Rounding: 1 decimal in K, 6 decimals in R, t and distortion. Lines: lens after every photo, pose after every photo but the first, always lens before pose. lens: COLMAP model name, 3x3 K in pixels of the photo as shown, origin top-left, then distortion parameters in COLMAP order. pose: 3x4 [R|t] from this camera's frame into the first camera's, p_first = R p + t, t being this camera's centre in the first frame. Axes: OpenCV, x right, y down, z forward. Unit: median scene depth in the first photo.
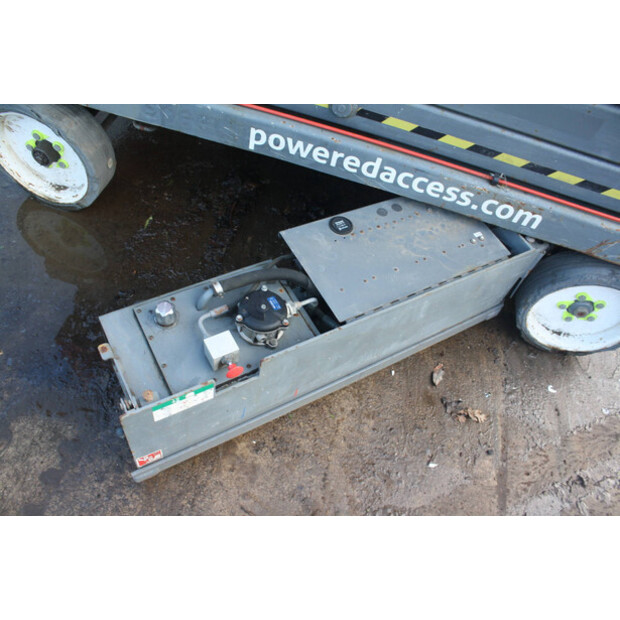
lens RADIAL K [[517.8, 0, 308.6], [0, 517.8, 313.5], [0, 0, 1]] dist [-0.143989, 0.106865]
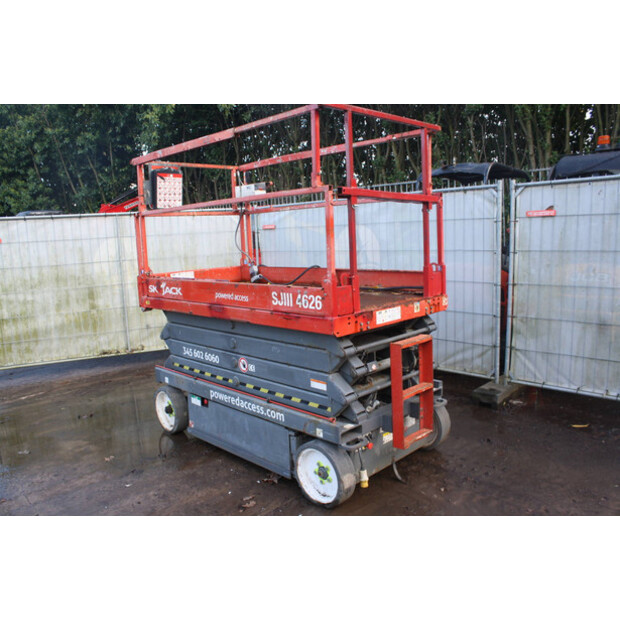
lens RADIAL K [[517.8, 0, 312.0], [0, 517.8, 312.0], [0, 0, 1]] dist [-0.143989, 0.106865]
pose [[0.829029, -0.125025, -0.545050, 1.902315], [-0.327572, 0.681377, -0.654539, 0.982609], [0.453218, 0.721175, 0.523927, -0.517701]]
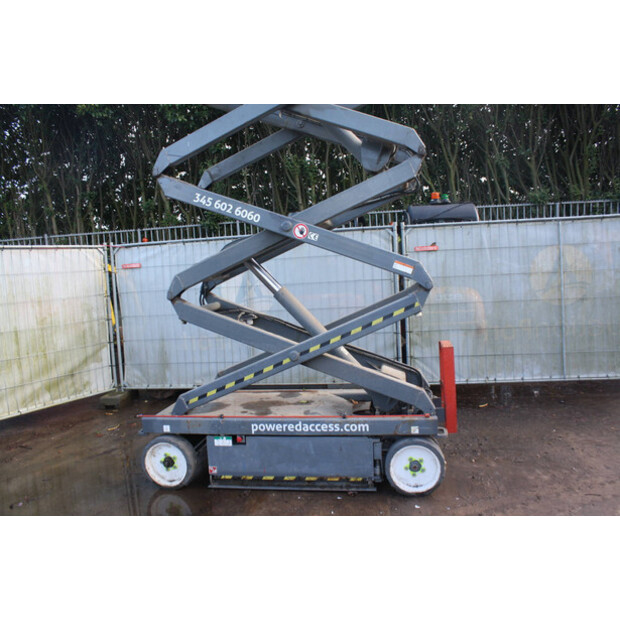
lens RADIAL K [[517.8, 0, 305.9], [0, 517.8, 314.2], [0, 0, 1]] dist [-0.143989, 0.106865]
pose [[0.973118, -0.227457, 0.036110, 0.193396], [0.174266, 0.624717, -0.761157, 1.343573], [0.150573, 0.746988, 0.647562, -1.103639]]
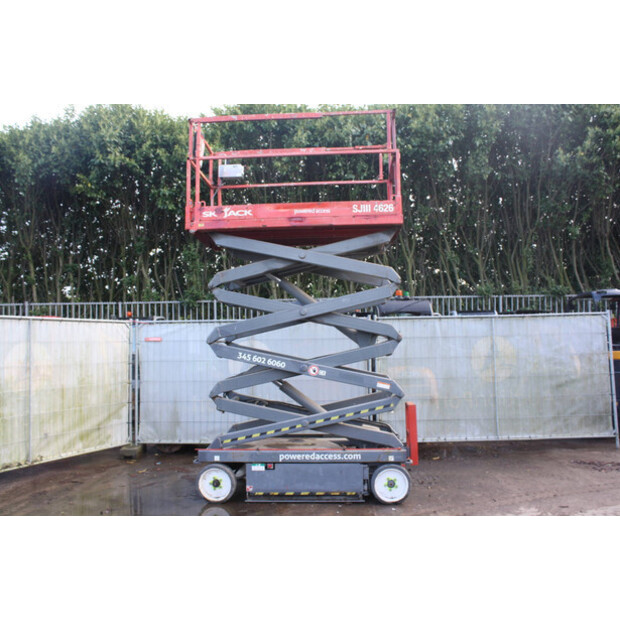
lens RADIAL K [[562.8, 0, 310.8], [0, 562.8, 309.0], [0, 0, 1]] dist [-0.119085, 0.069430]
pose [[0.968457, -0.174367, 0.178008, -0.436842], [0.243433, 0.509528, -0.825301, 2.562697], [0.053205, 0.842602, 0.535902, -2.131634]]
